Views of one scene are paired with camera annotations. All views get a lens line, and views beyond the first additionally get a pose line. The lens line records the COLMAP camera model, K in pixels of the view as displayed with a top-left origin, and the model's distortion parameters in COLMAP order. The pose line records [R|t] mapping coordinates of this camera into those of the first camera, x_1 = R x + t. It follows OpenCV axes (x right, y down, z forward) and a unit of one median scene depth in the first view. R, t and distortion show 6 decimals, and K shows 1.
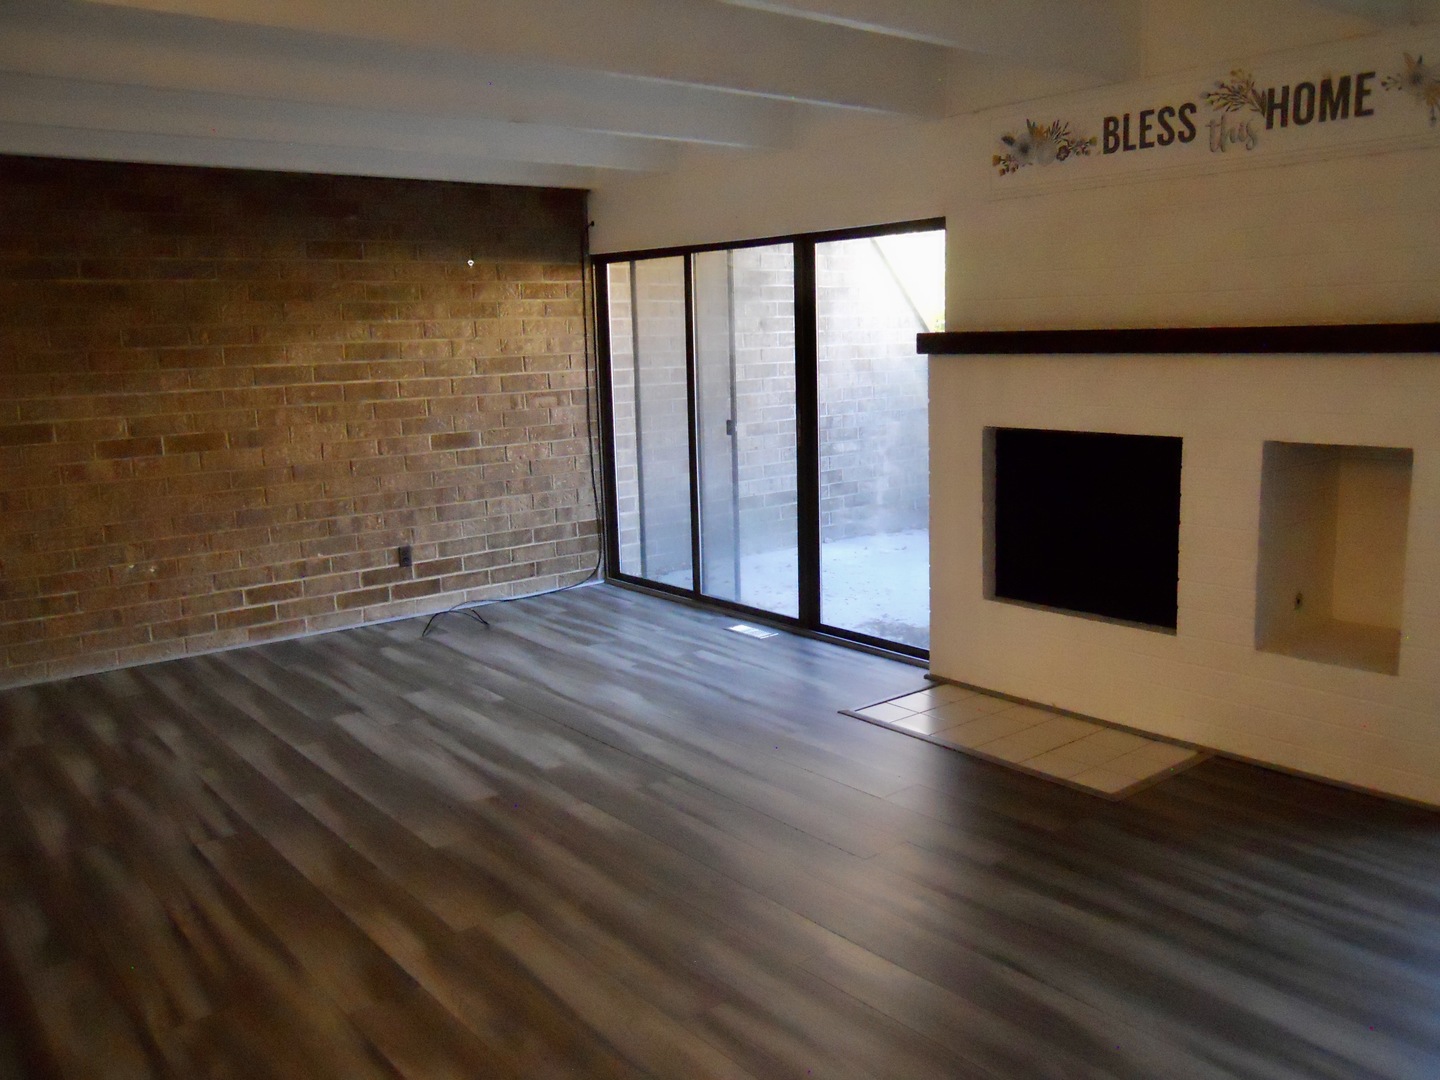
lens RADIAL K [[1160.2, 0, 728.6], [0, 1160.2, 537.6], [0, 0, 1]] dist [-0.051373, 0.024332]
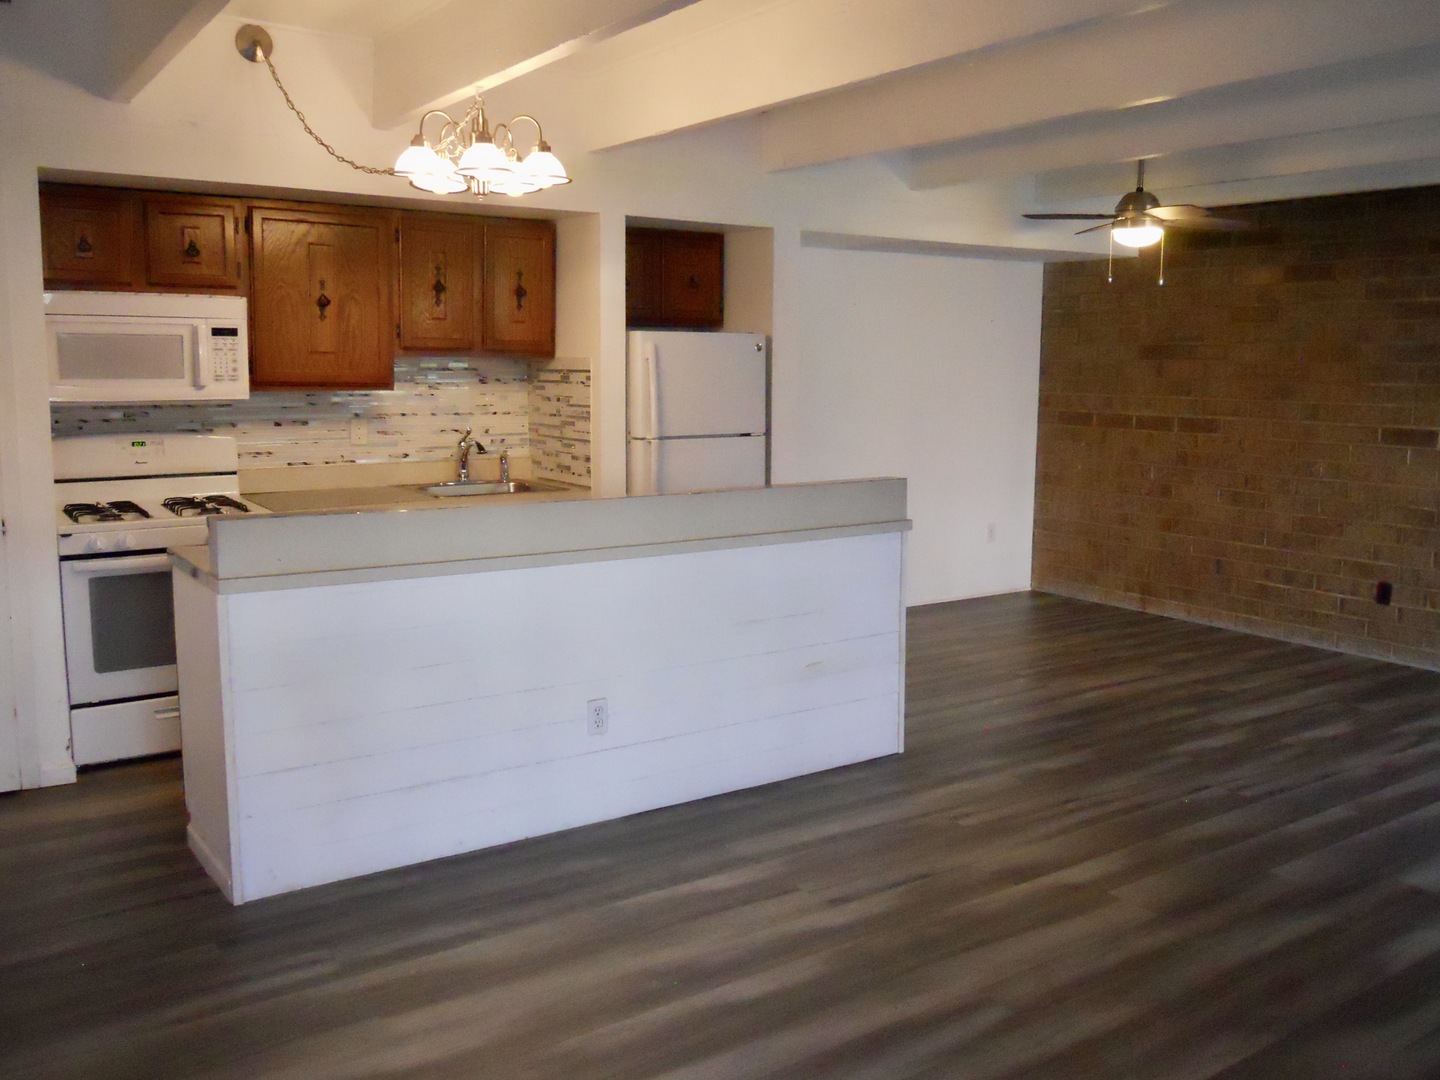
lens RADIAL K [[1224.9, 0, 715.5], [0, 1224.9, 531.5], [0, 0, 1]] dist [-0.041709, 0.017787]
pose [[-0.099528, 0.159381, -0.982187, 0.675763], [-0.168180, 0.970192, 0.174477, -0.103514], [0.980719, 0.182549, -0.069756, 0.477797]]
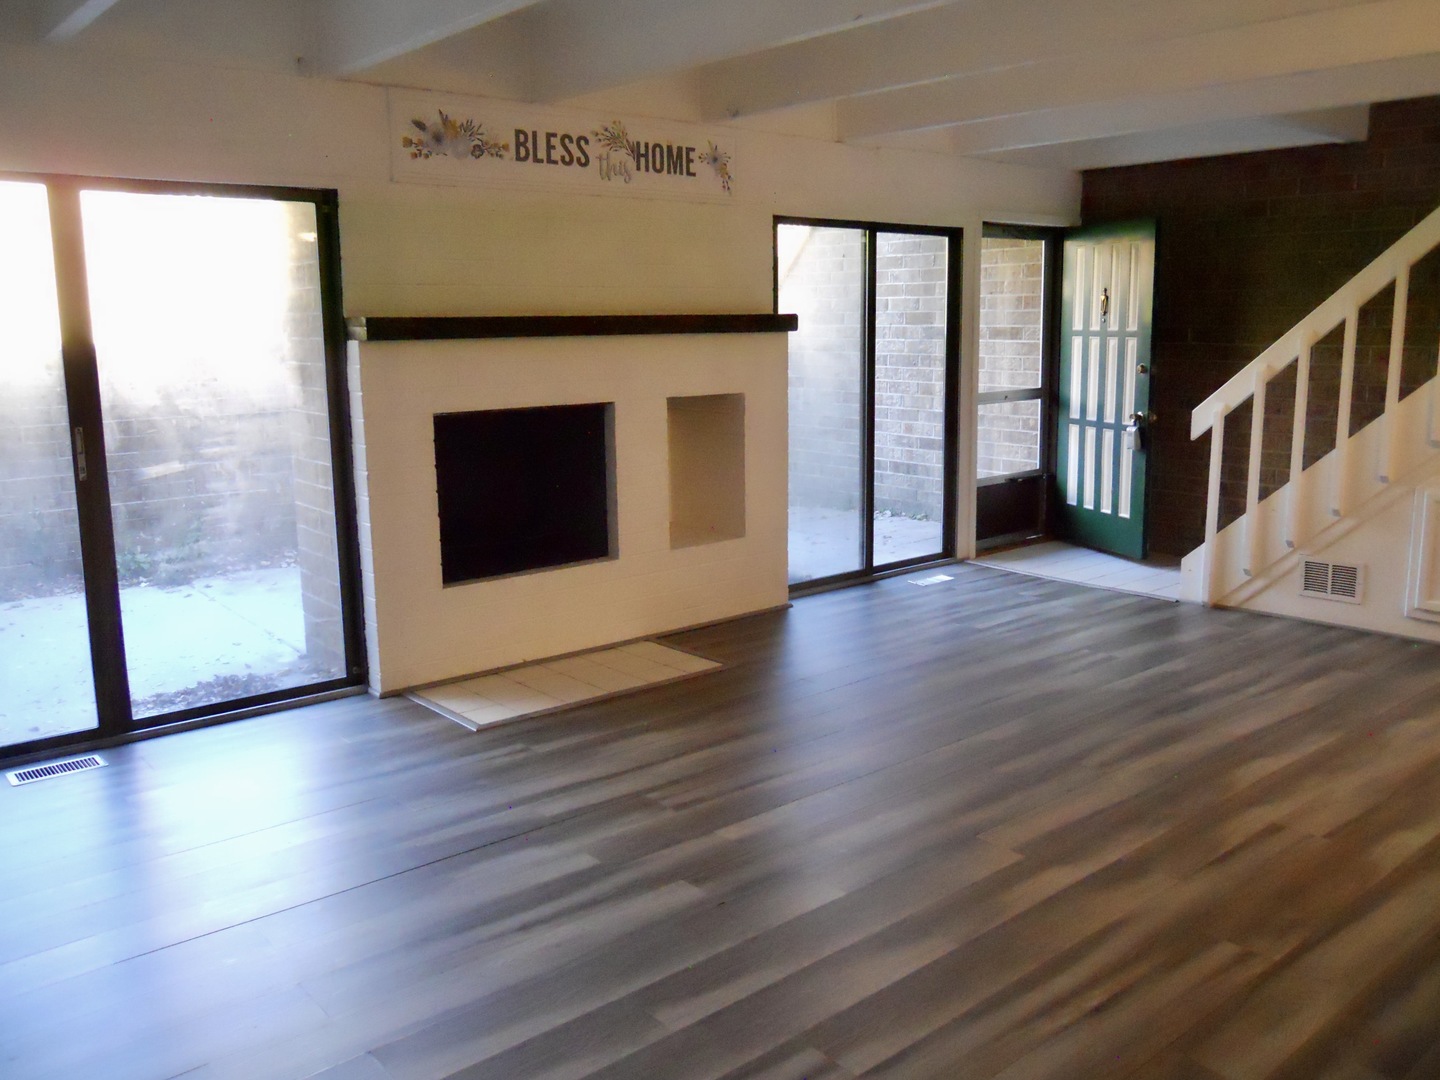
lens RADIAL K [[1224.9, 0, 723.6], [0, 1224.9, 544.3], [0, 0, 1]] dist [-0.041709, 0.017787]
pose [[-0.021868, -0.157310, 0.987307, -0.968291], [0.180130, 0.970762, 0.158663, -0.126942], [-0.983400, 0.181313, 0.007107, 0.900825]]
